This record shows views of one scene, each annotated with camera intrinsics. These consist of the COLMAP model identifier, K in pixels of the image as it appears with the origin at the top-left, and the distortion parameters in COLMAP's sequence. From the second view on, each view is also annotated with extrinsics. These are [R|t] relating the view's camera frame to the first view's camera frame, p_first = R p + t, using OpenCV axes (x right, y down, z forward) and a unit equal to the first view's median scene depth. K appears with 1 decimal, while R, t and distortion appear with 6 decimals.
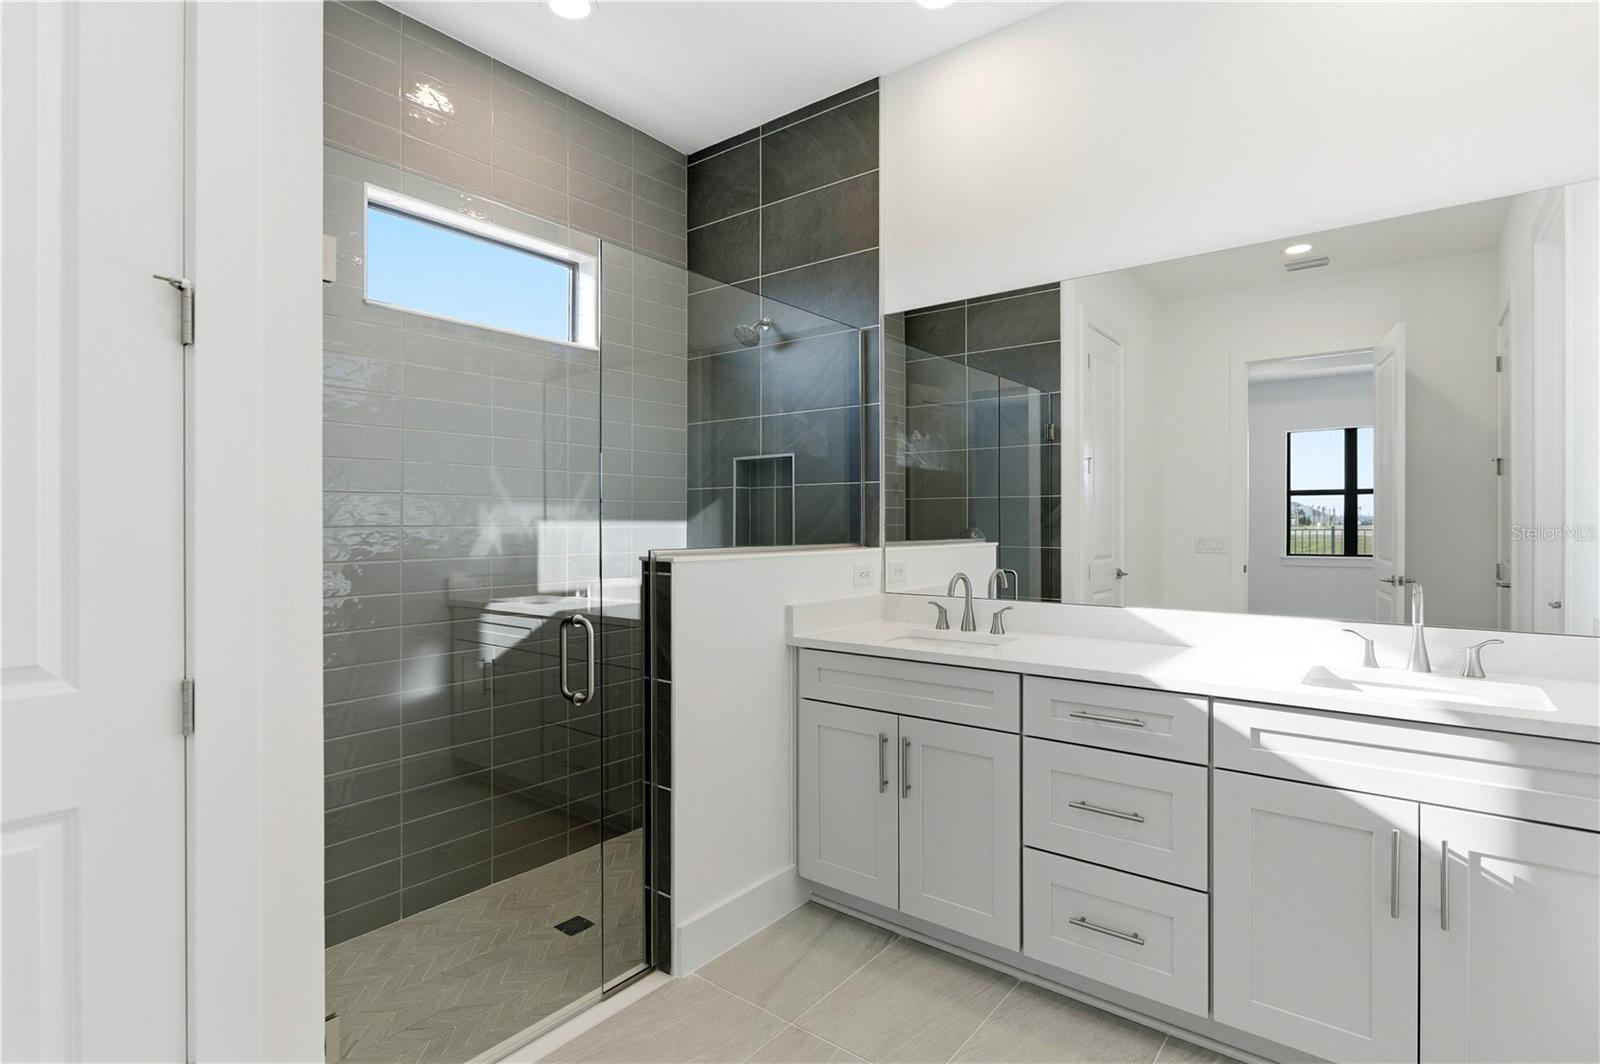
lens RADIAL K [[790.8, 0, 800.3], [0, 790.8, 521.8], [0, 0, 1]] dist [-0.022011, 0.016574]
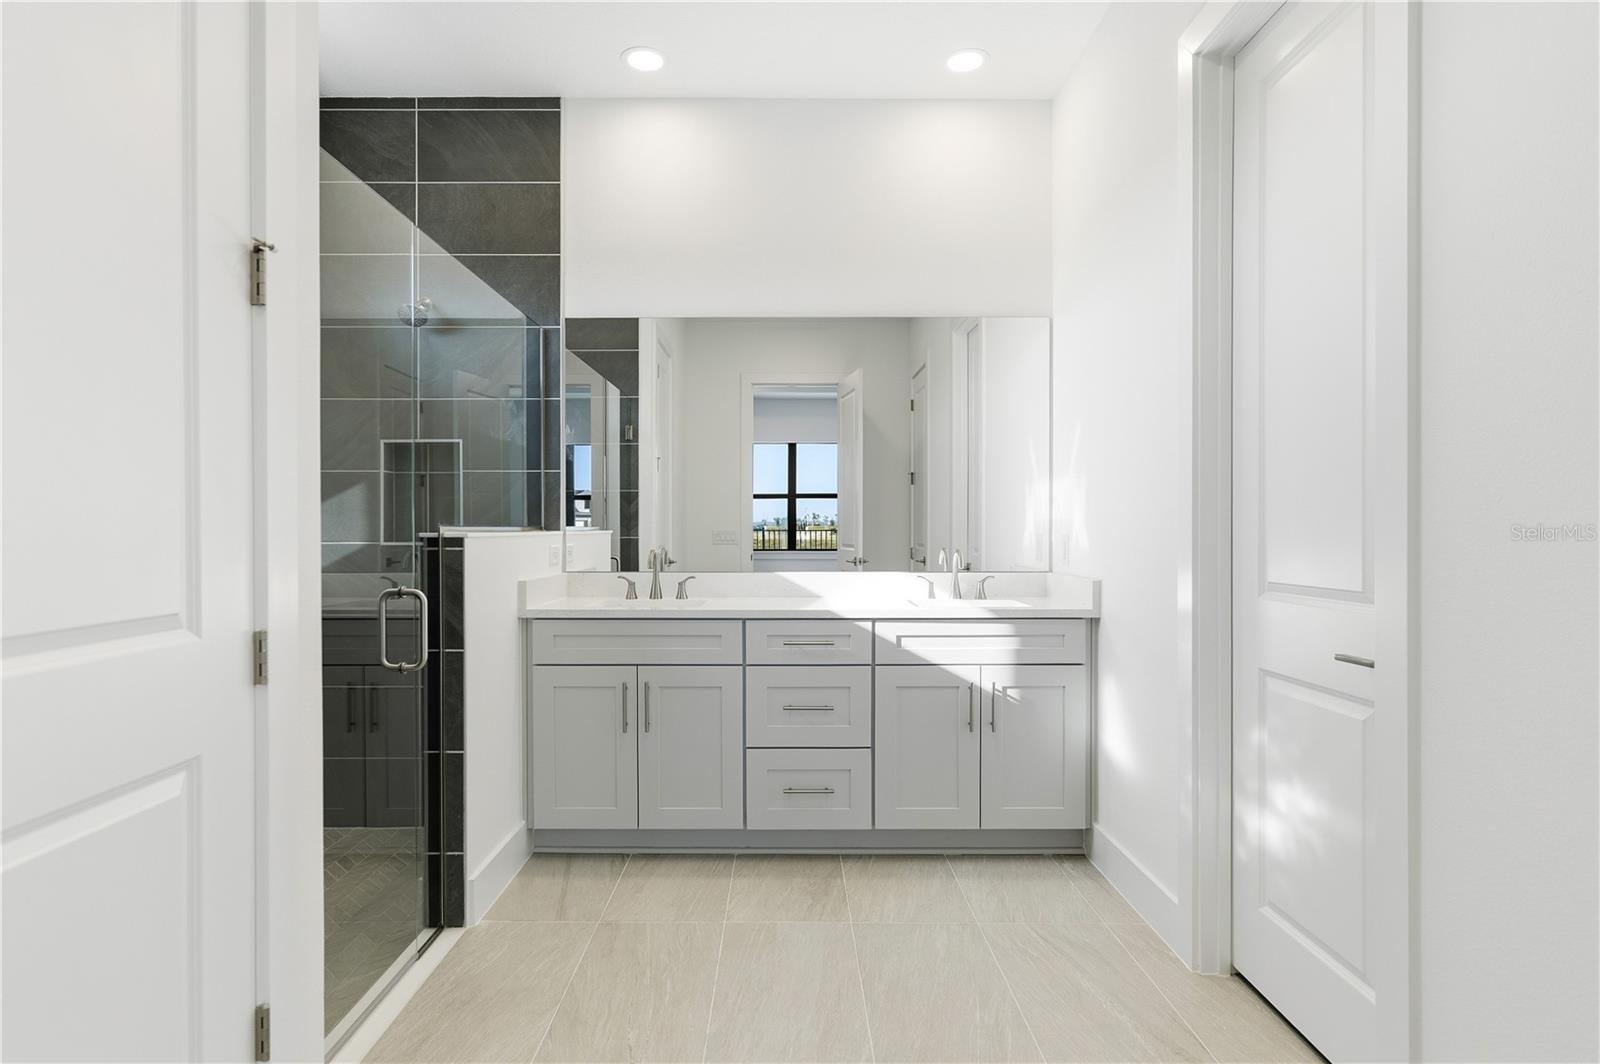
lens RADIAL K [[848.9, 0, 800.0], [0, 848.9, 532.0], [0, 0, 1]] dist [-0.015759, 0.000524]
pose [[0.786165, -0.004047, 0.618003, -0.456022], [-0.001156, 0.999967, 0.008019, 0.030292], [-0.618016, -0.007019, 0.786135, -0.154690]]
